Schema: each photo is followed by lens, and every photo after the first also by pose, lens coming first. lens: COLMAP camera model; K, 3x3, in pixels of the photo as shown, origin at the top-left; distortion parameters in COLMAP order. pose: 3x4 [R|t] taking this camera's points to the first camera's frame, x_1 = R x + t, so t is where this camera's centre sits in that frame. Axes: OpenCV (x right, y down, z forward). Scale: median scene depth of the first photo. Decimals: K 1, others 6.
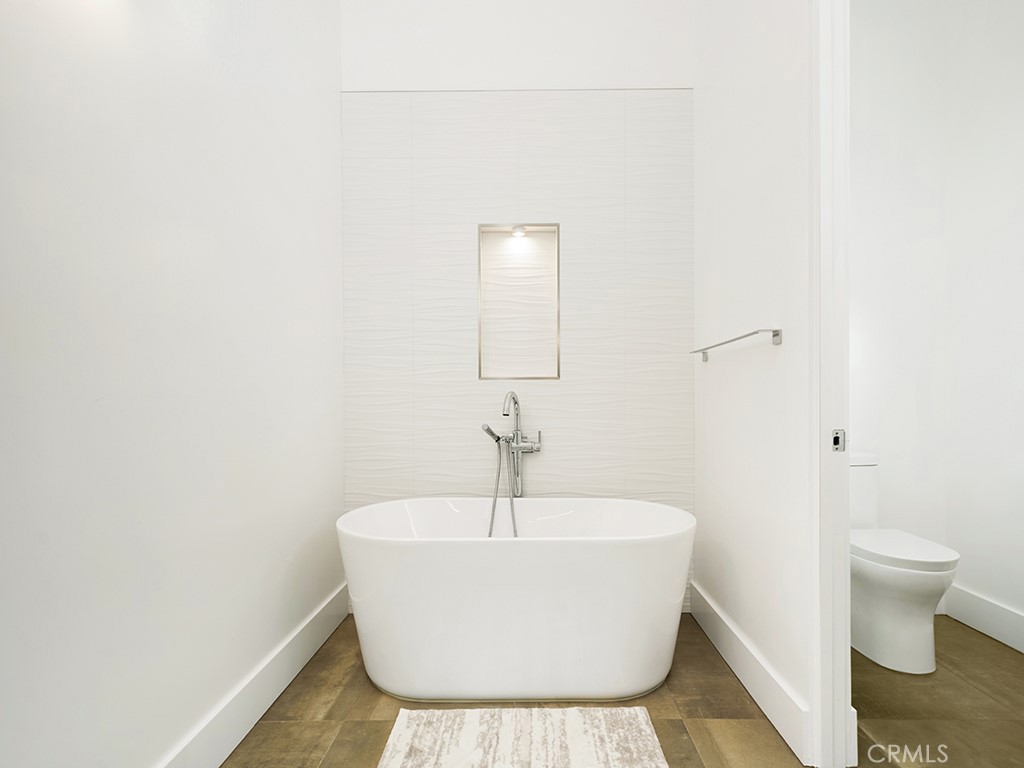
lens RADIAL K [[507.7, 0, 512.0], [0, 507.7, 384.0], [0, 0, 1]] dist [-0.000002, -0.000012]
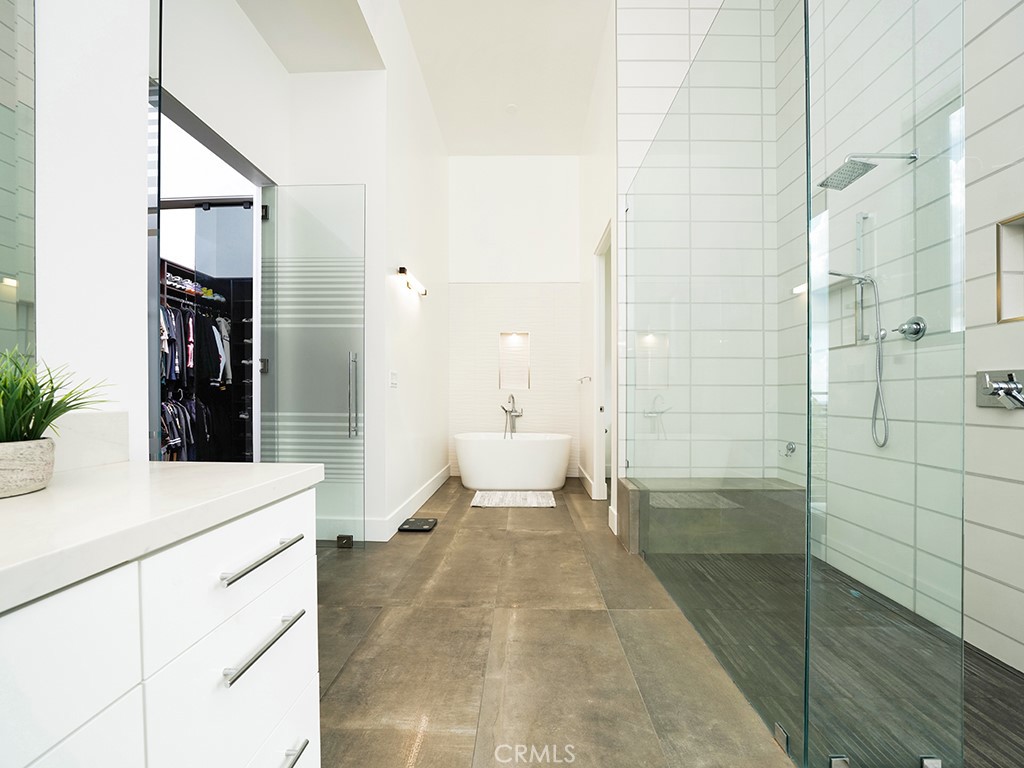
lens RADIAL K [[362.1, 0, 515.1], [0, 362.1, 383.8], [0, 0, 1]] dist [-0.019635, 0.000086]
pose [[0.999997, -0.000606, 0.002535, 0.015541], [0.000590, 0.999981, 0.006156, -0.052255], [-0.002539, -0.006154, 0.999978, -0.968143]]
